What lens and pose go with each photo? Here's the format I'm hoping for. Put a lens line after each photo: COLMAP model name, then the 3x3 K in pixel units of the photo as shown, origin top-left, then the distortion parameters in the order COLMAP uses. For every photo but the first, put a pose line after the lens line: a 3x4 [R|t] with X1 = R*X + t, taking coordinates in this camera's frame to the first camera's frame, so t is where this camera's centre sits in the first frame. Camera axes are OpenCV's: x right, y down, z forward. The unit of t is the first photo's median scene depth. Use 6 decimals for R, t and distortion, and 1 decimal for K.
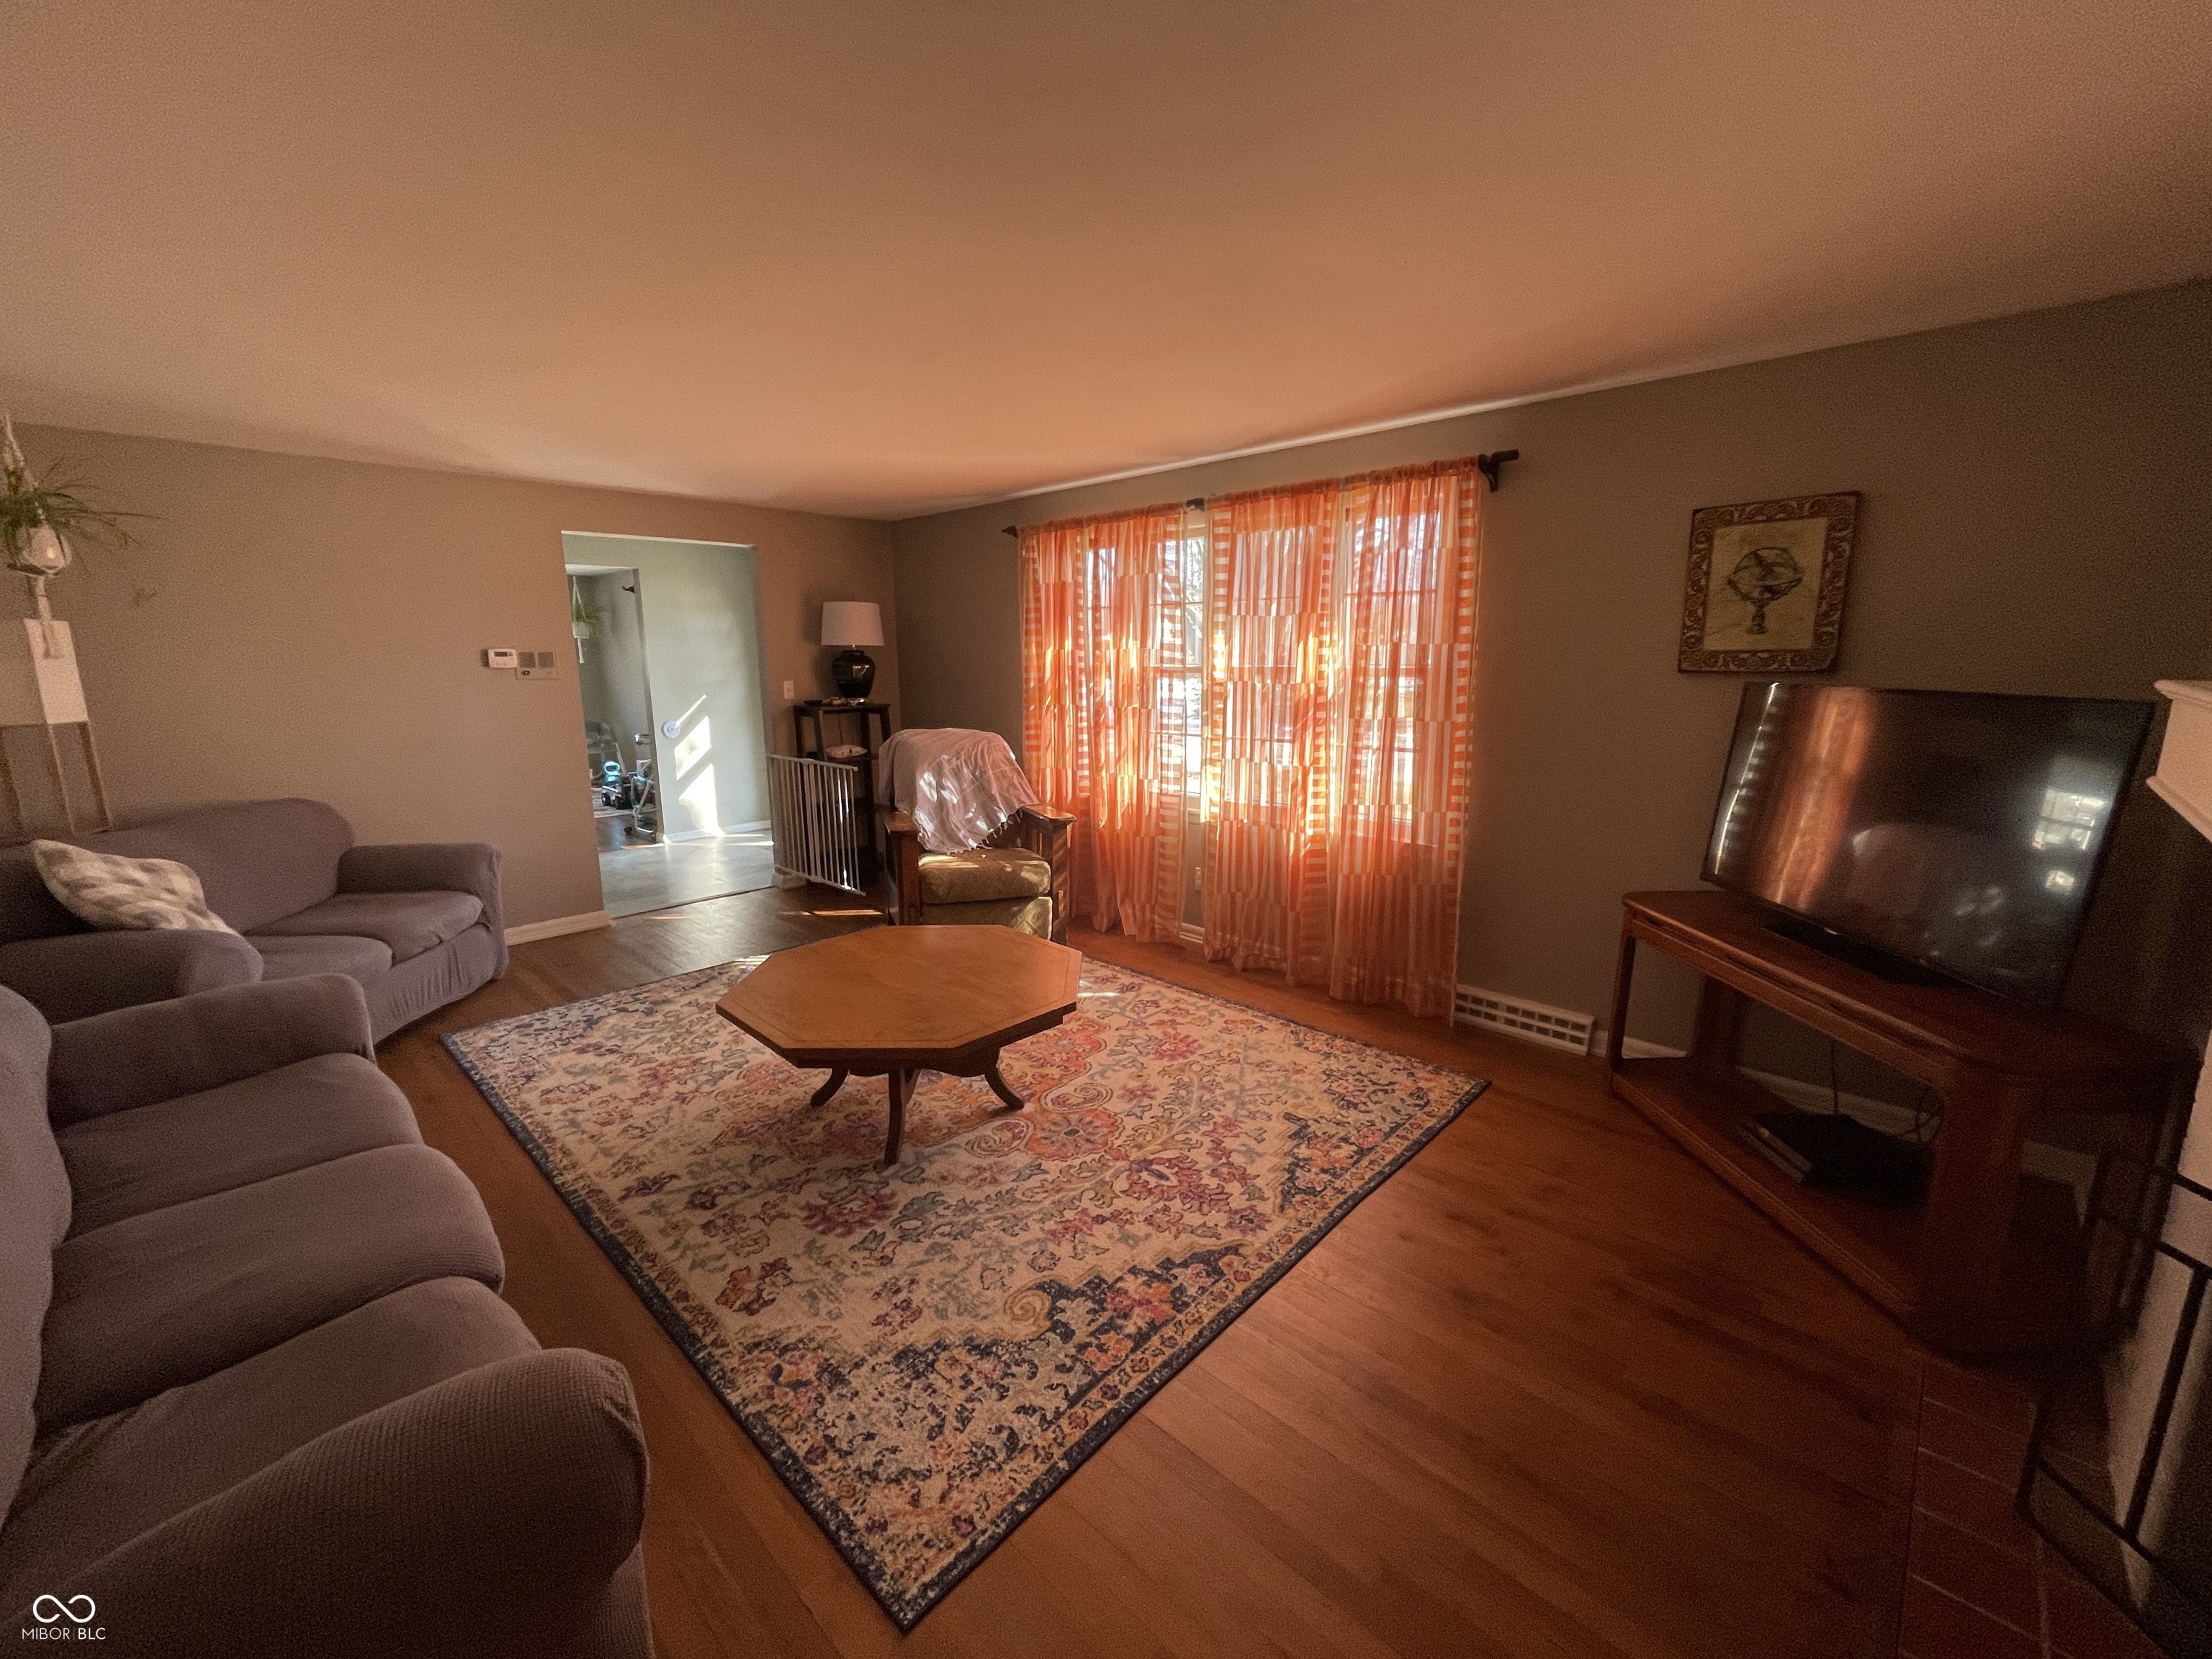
lens RADIAL K [[903.2, 0, 1102.4], [0, 903.2, 828.8], [0, 0, 1]] dist [-0.000849, -0.000019]
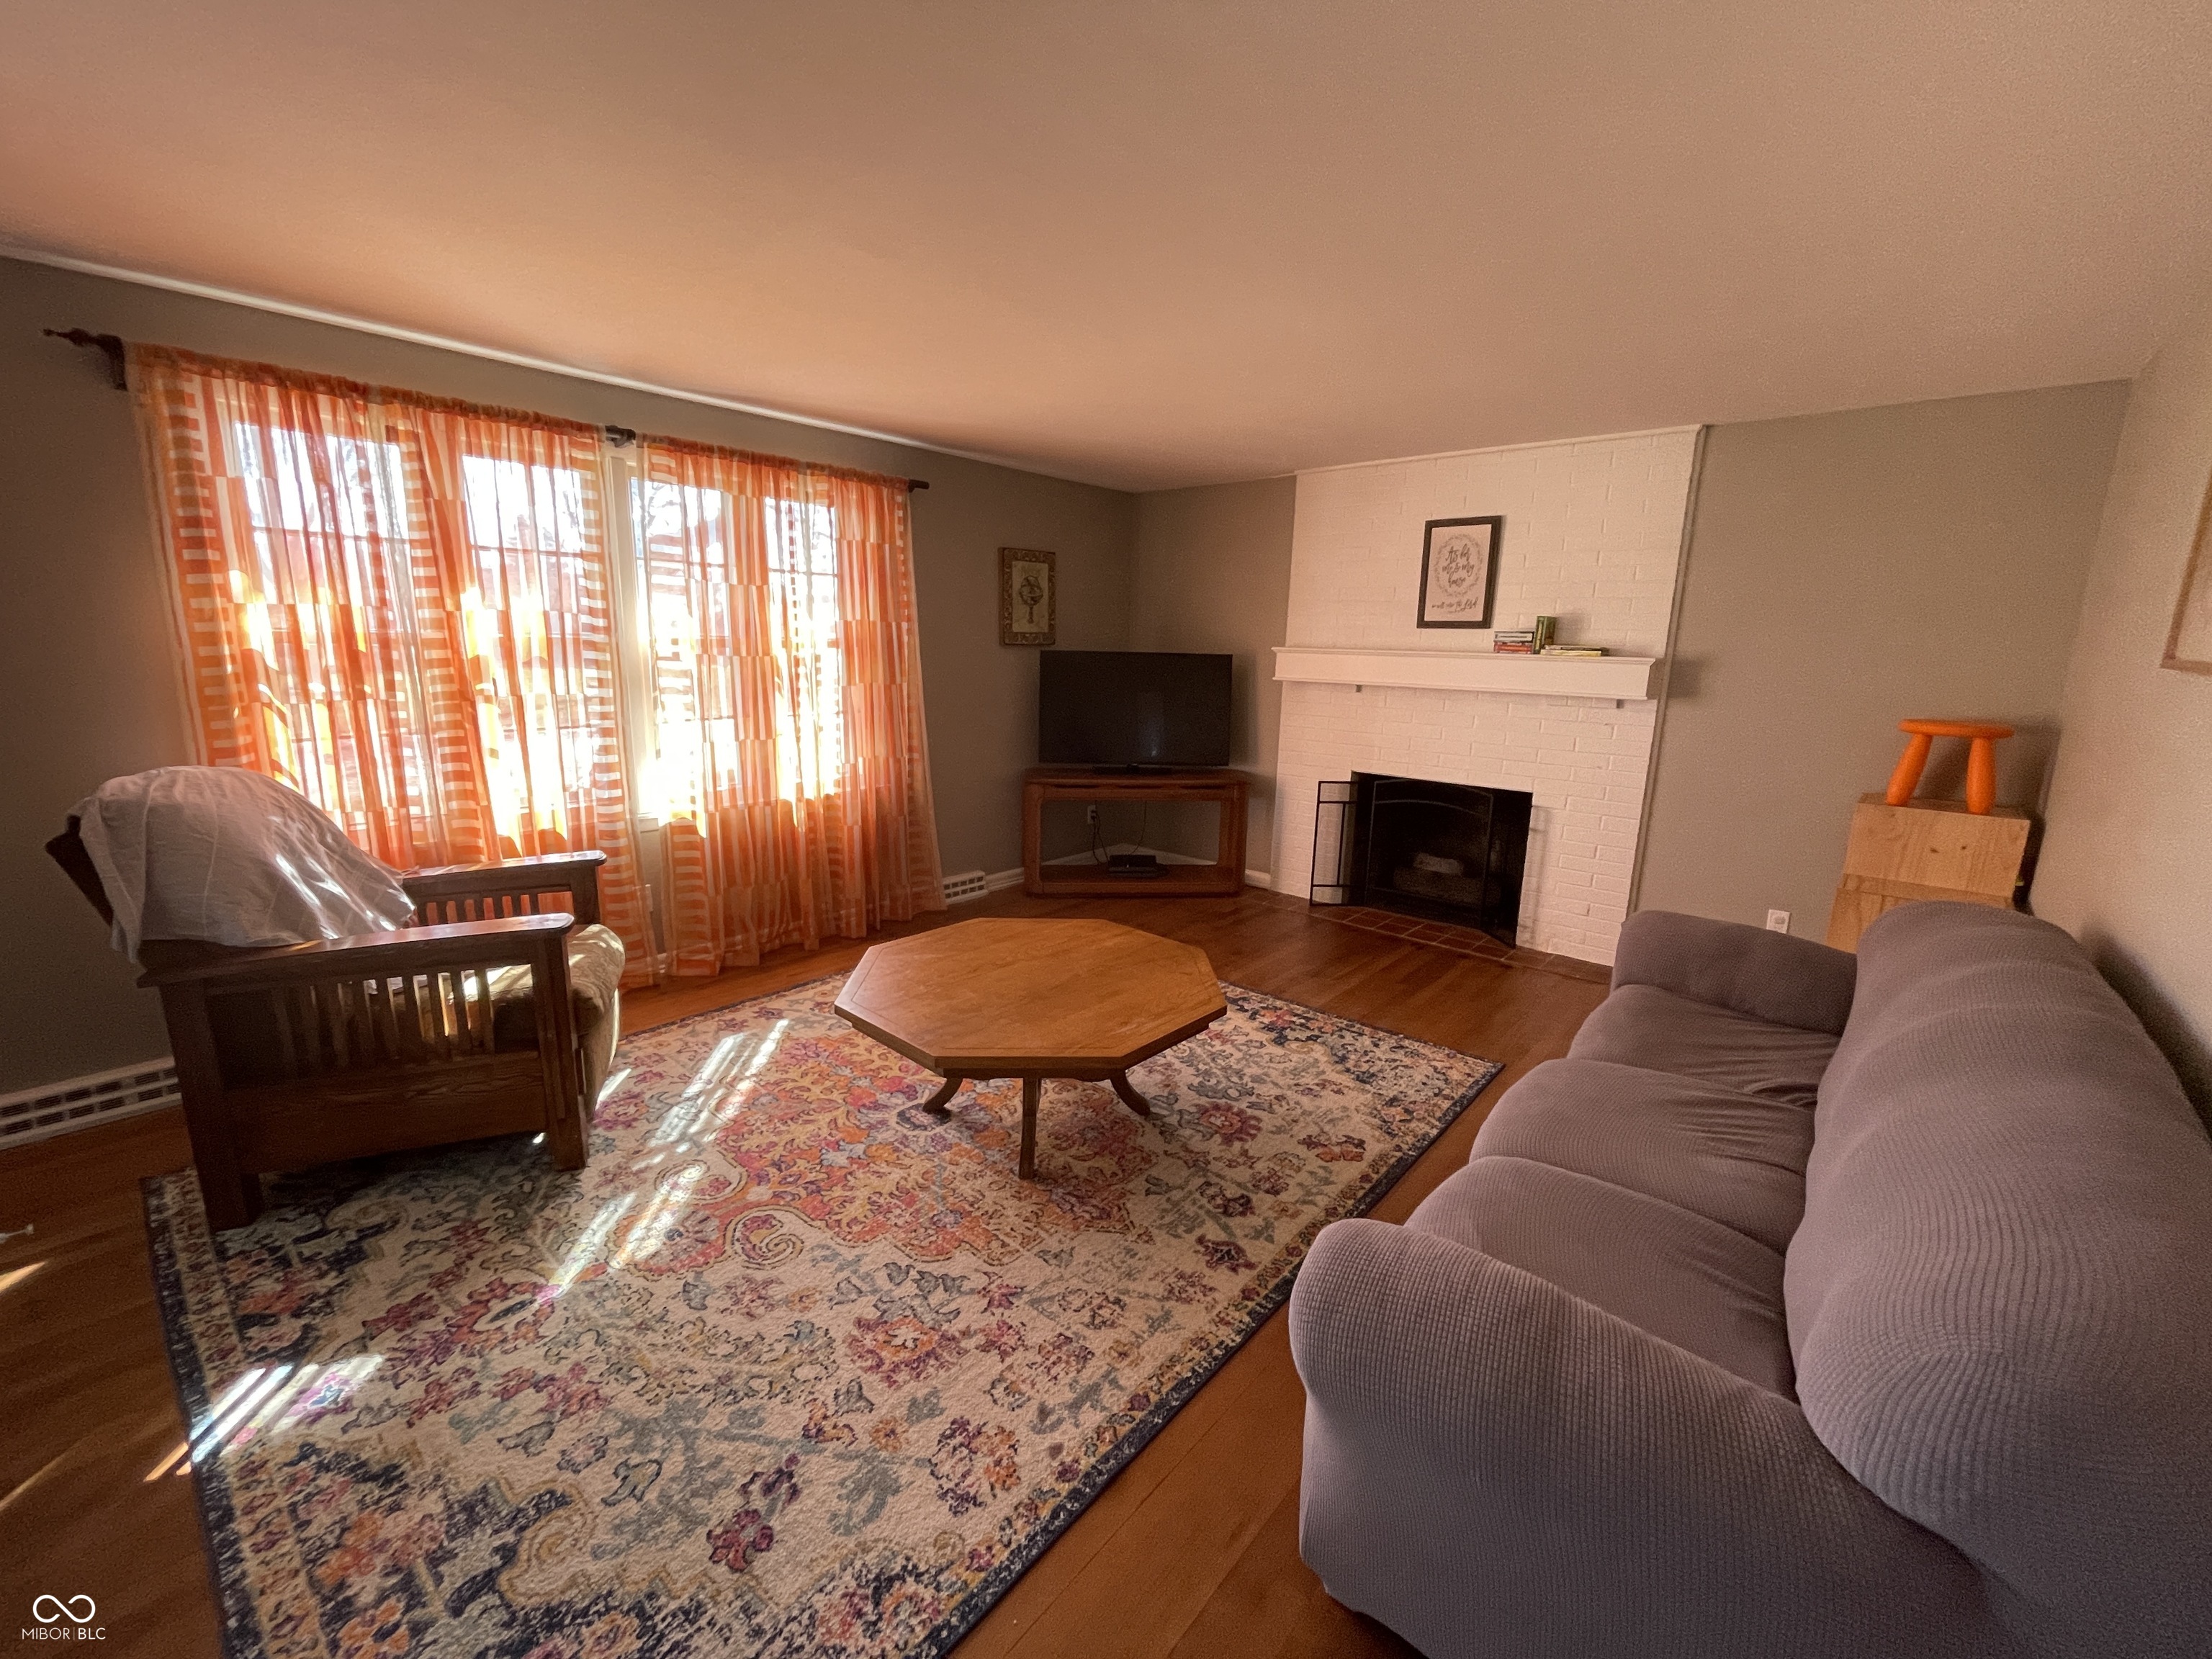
lens RADIAL K [[903.2, 0, 1102.4], [0, 903.2, 828.8], [0, 0, 1]] dist [-0.000849, -0.000019]
pose [[-0.053651, -0.194706, 0.979393, -1.097519], [0.176127, 0.963584, 0.201211, -0.152262], [-0.982904, 0.183293, -0.017405, 0.932112]]
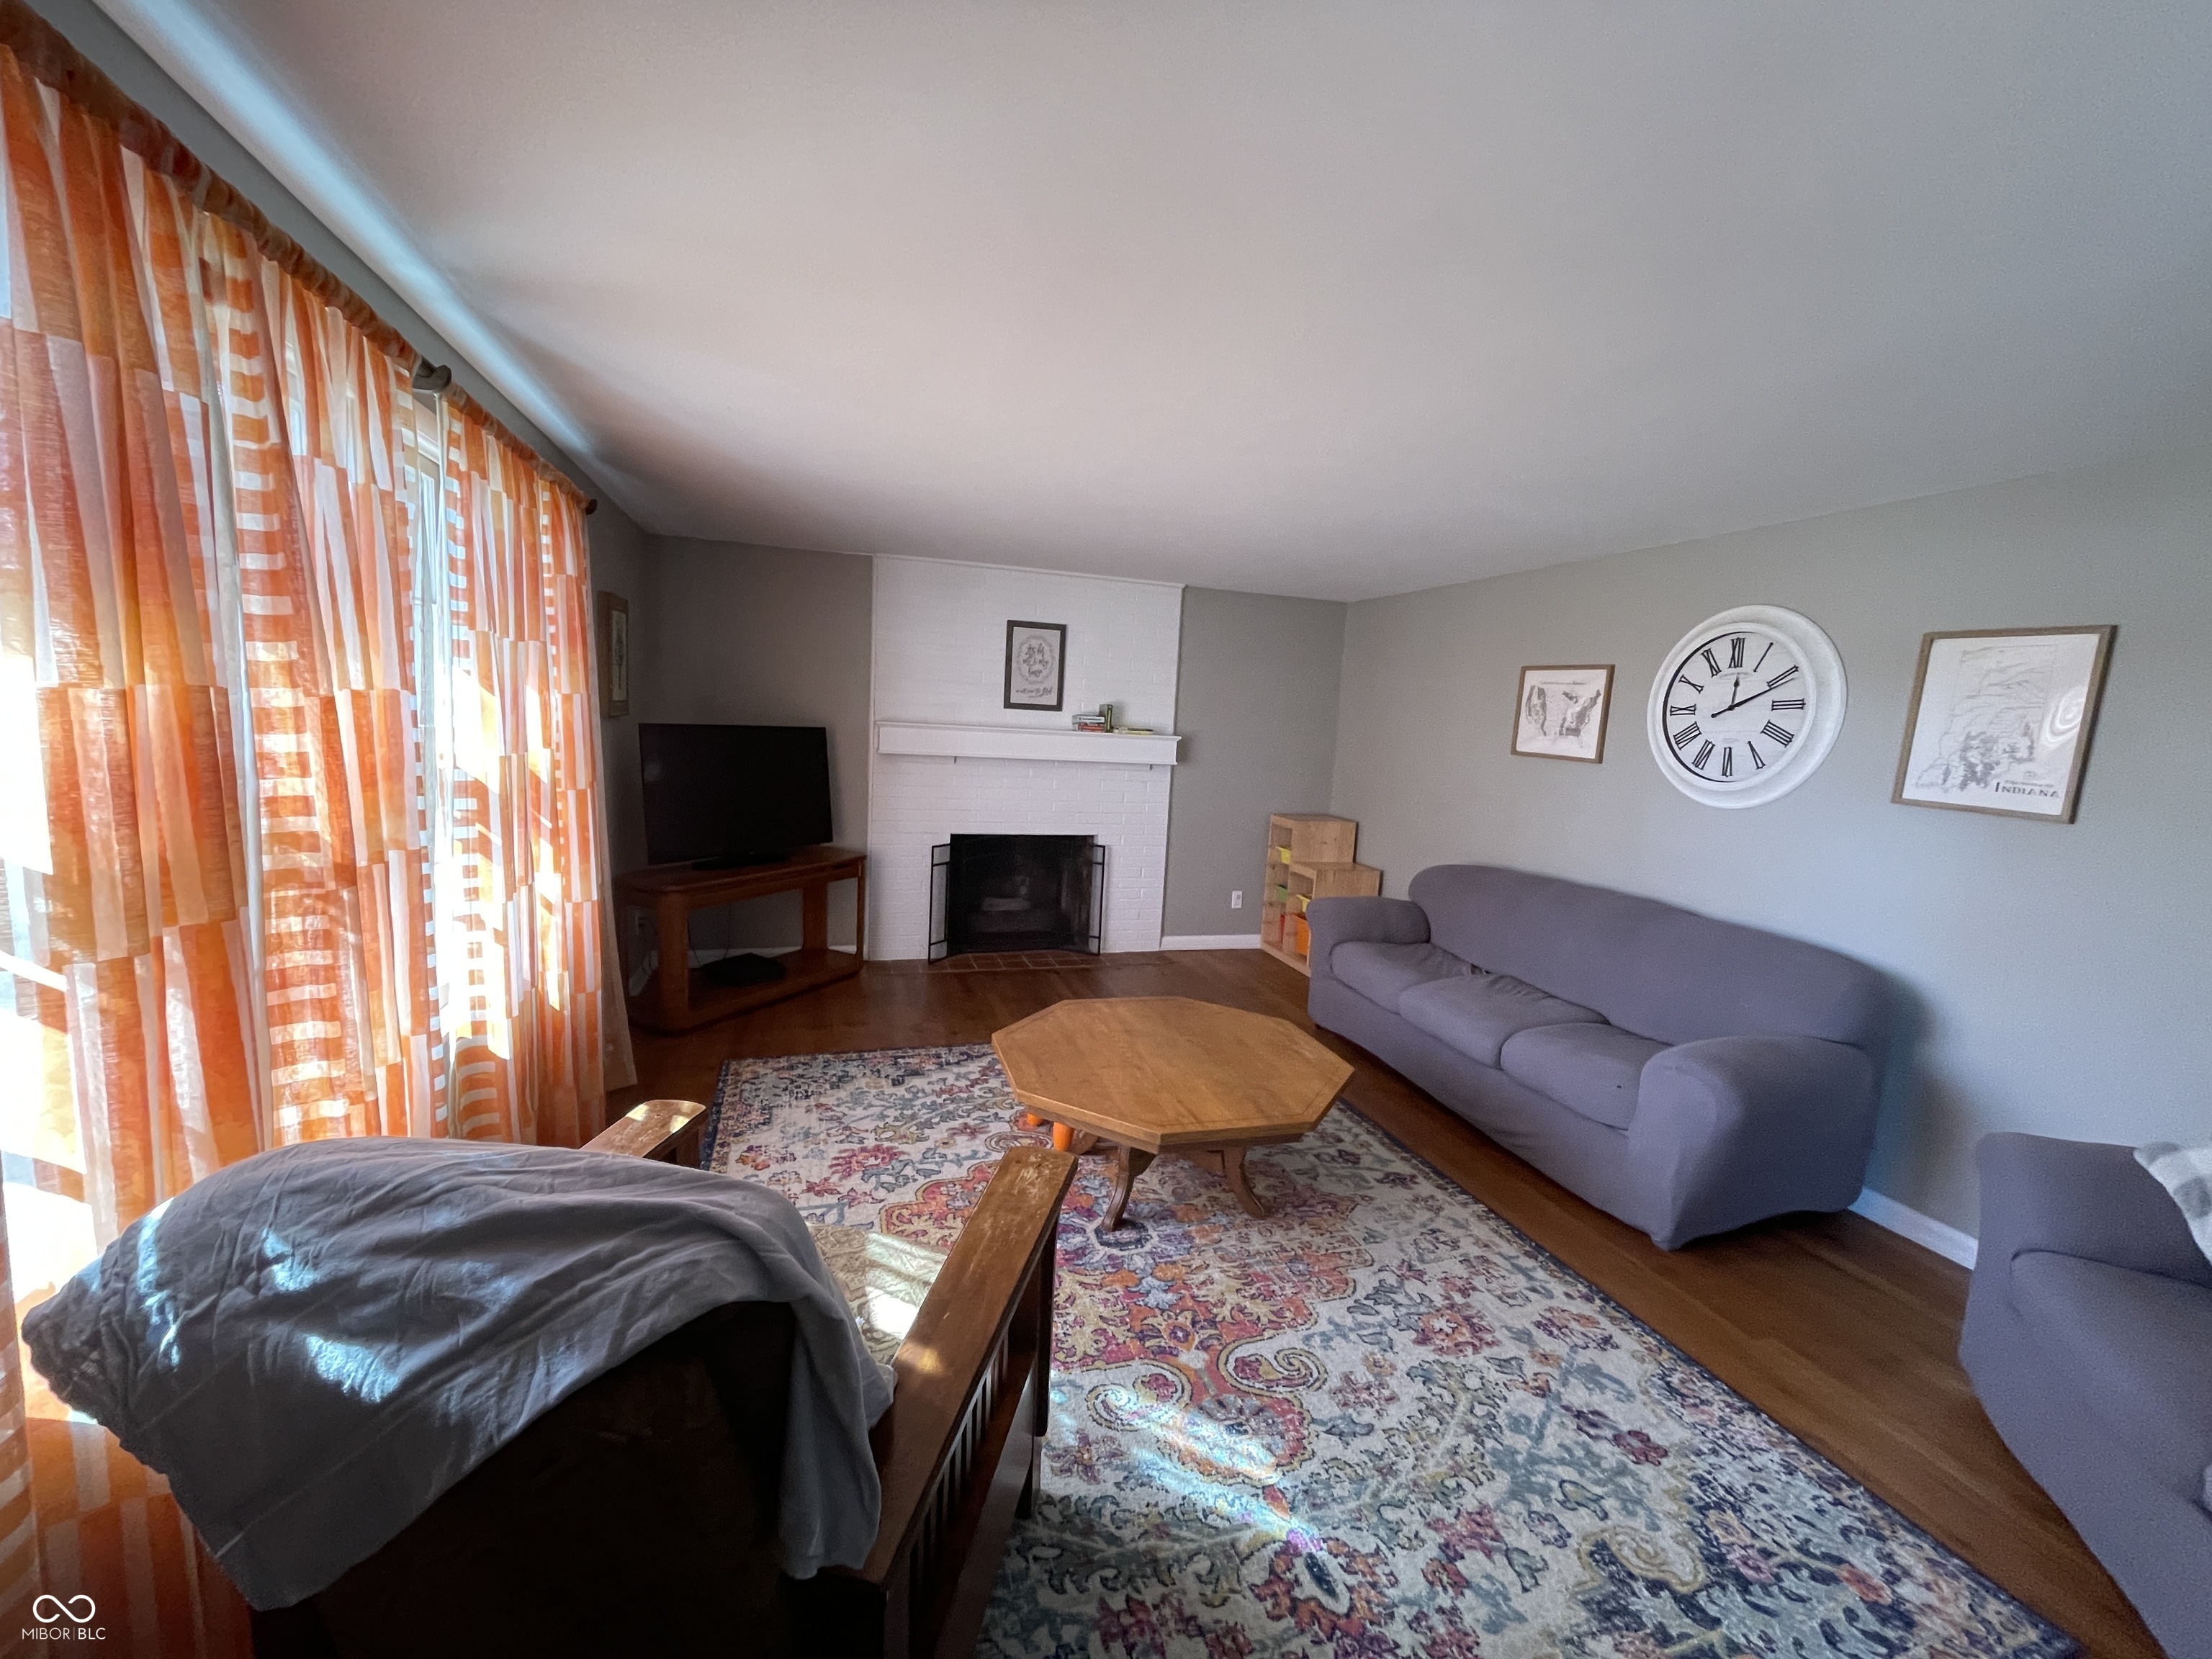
lens RADIAL K [[892.5, 0, 1122.4], [0, 892.5, 831.4], [0, 0, 1]] dist [0.009614, -0.000120]
pose [[-0.885789, -0.098145, 0.453592, -0.594646], [0.045095, 0.954555, 0.294604, -0.363415], [-0.461892, 0.281411, -0.841108, 1.802574]]
